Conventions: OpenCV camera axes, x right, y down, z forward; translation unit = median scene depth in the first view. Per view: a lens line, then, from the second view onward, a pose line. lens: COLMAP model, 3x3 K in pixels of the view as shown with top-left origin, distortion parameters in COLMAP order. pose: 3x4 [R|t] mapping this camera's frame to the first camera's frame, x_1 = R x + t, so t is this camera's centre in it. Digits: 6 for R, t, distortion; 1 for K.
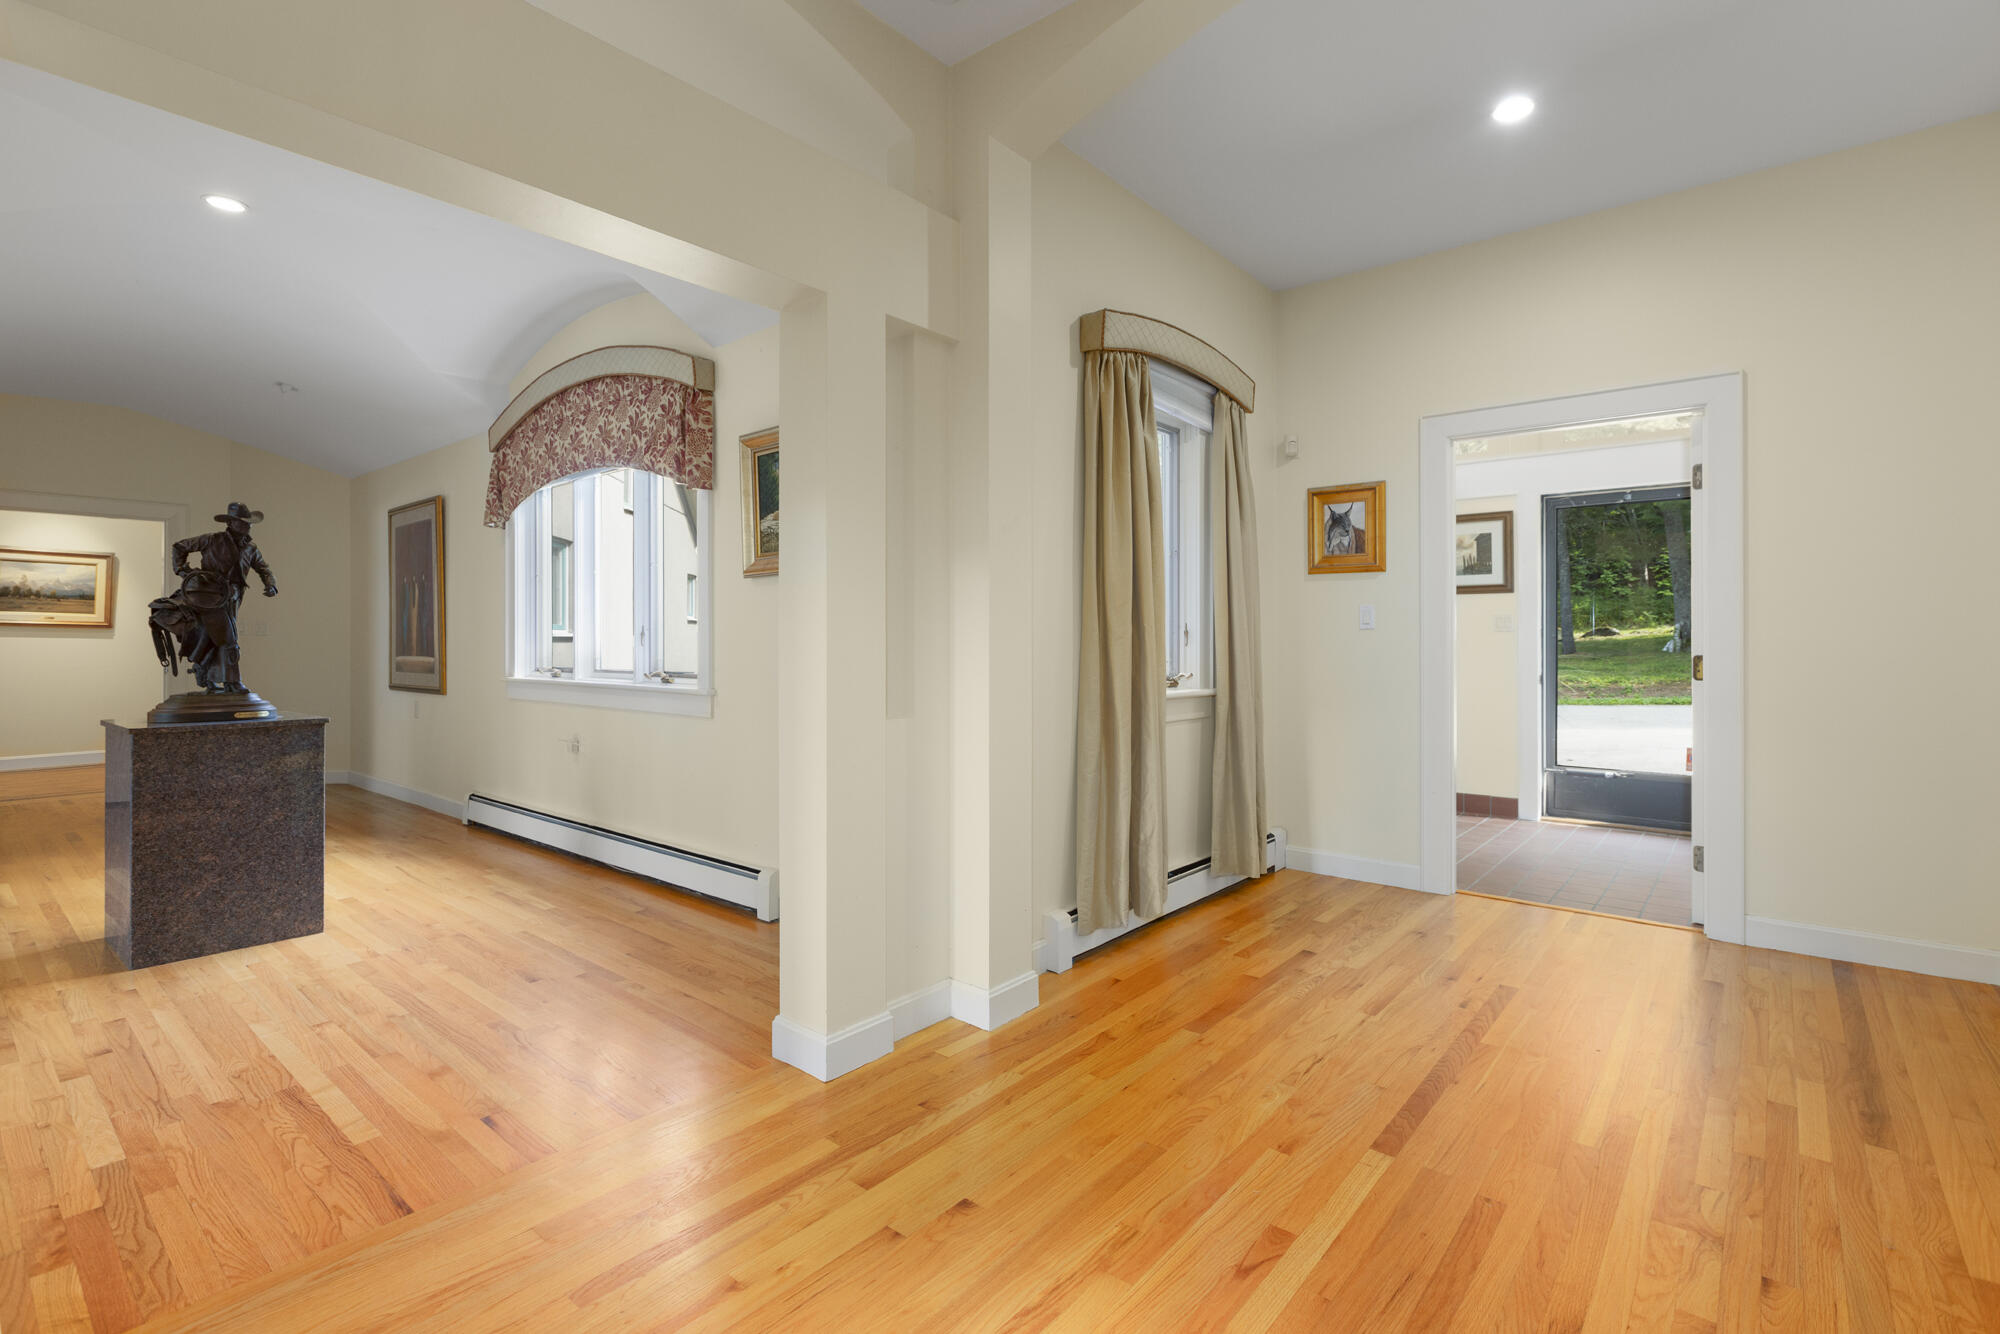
lens RADIAL K [[935.3, 0, 1000.3], [0, 935.3, 638.8], [0, 0, 1]] dist [-0.004108, 0.001190]
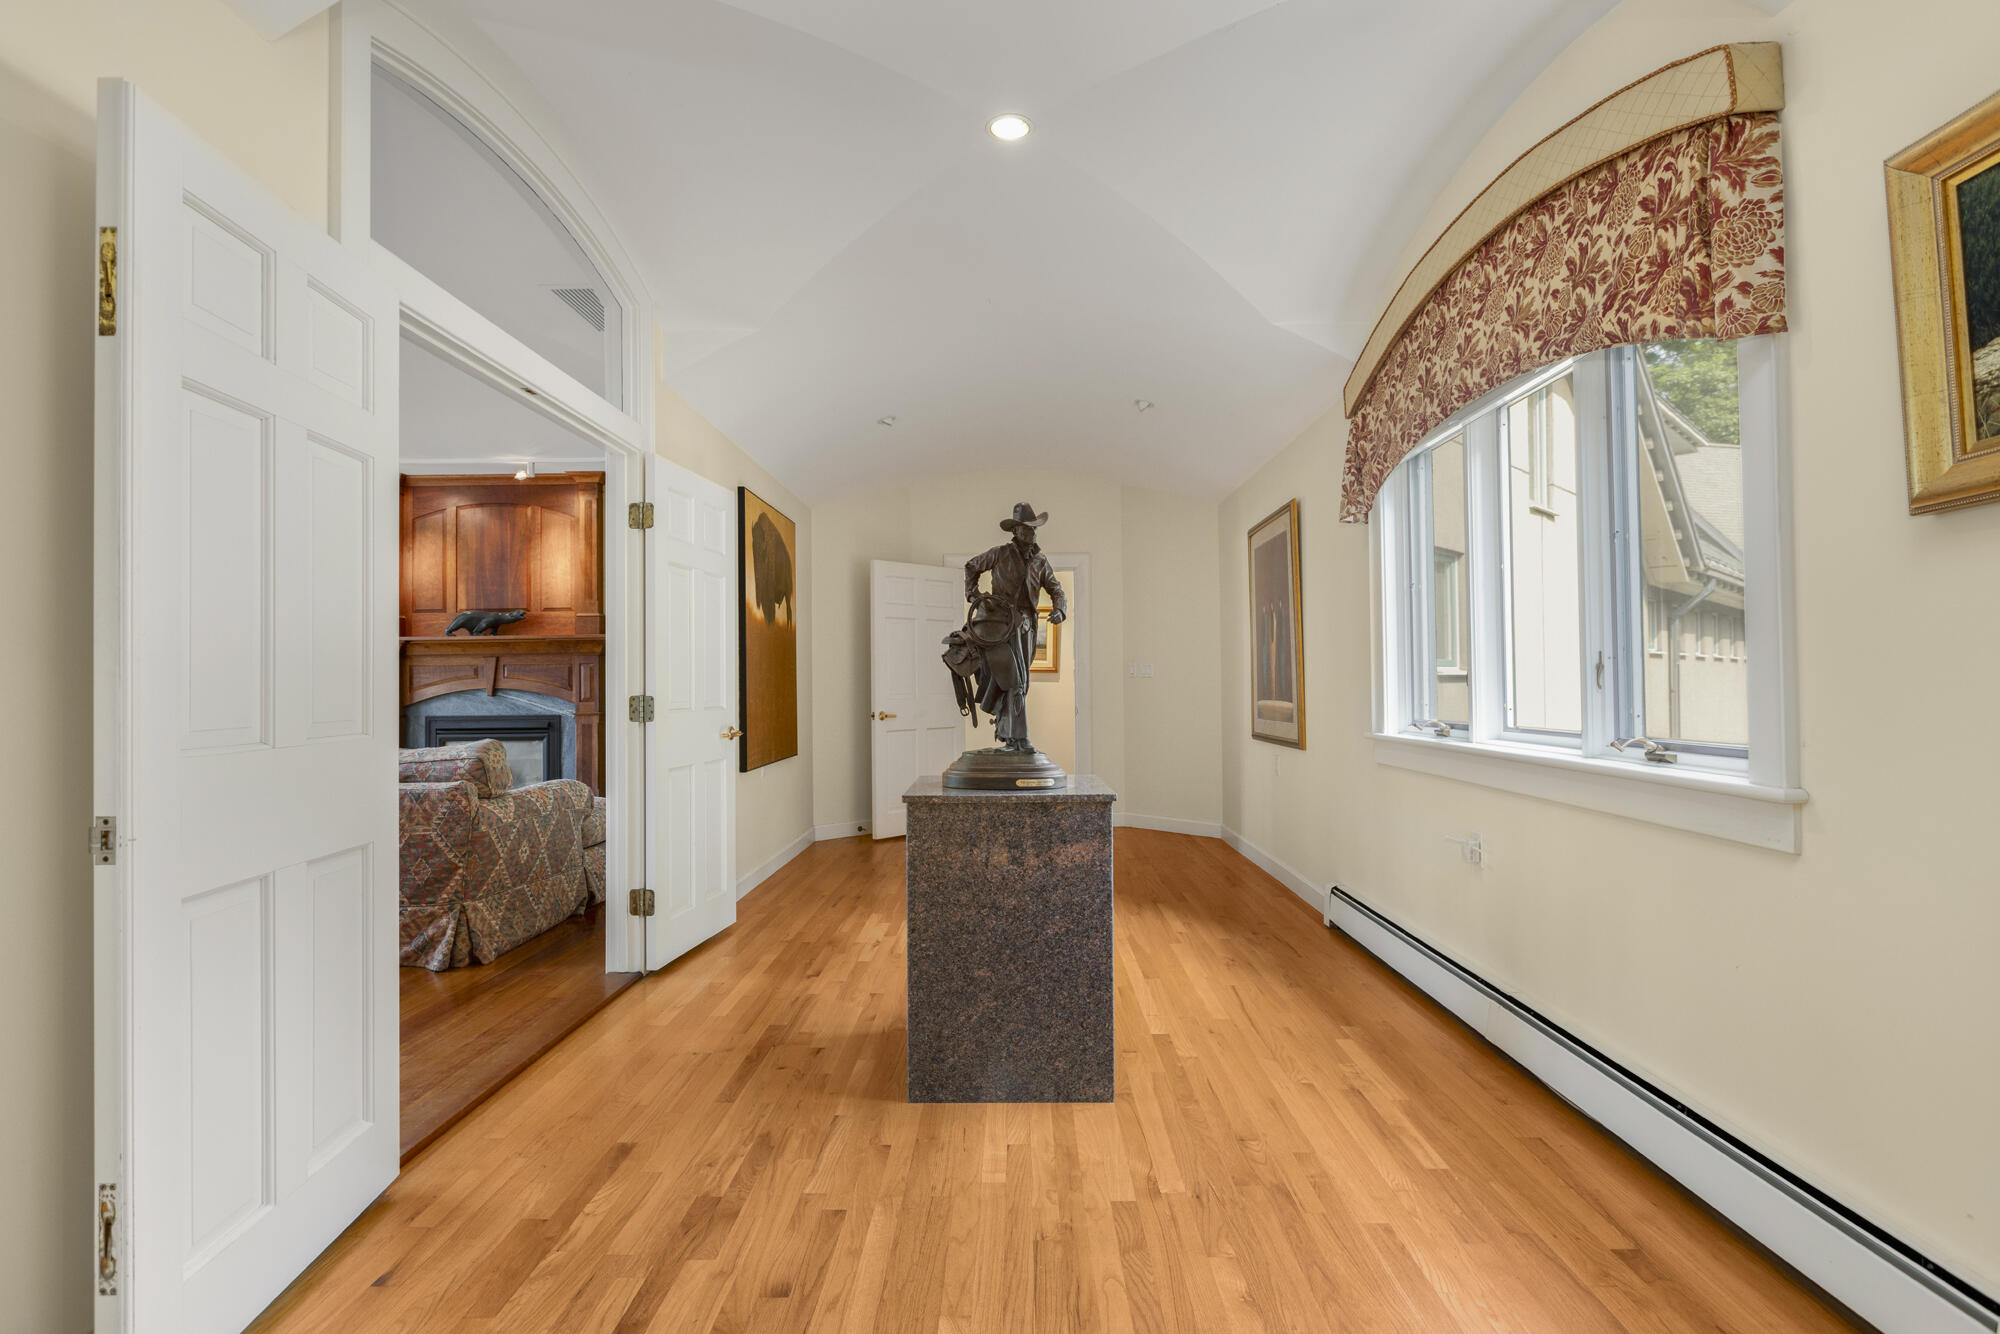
lens RADIAL K [[961.5, 0, 992.6], [0, 961.5, 666.6], [0, 0, 1]] dist [-0.015973, 0.000524]
pose [[0.633431, -0.019366, -0.773557, -0.203893], [0.009752, 0.999807, -0.017045, 0.001178], [0.773737, 0.003253, 0.633498, 0.434676]]
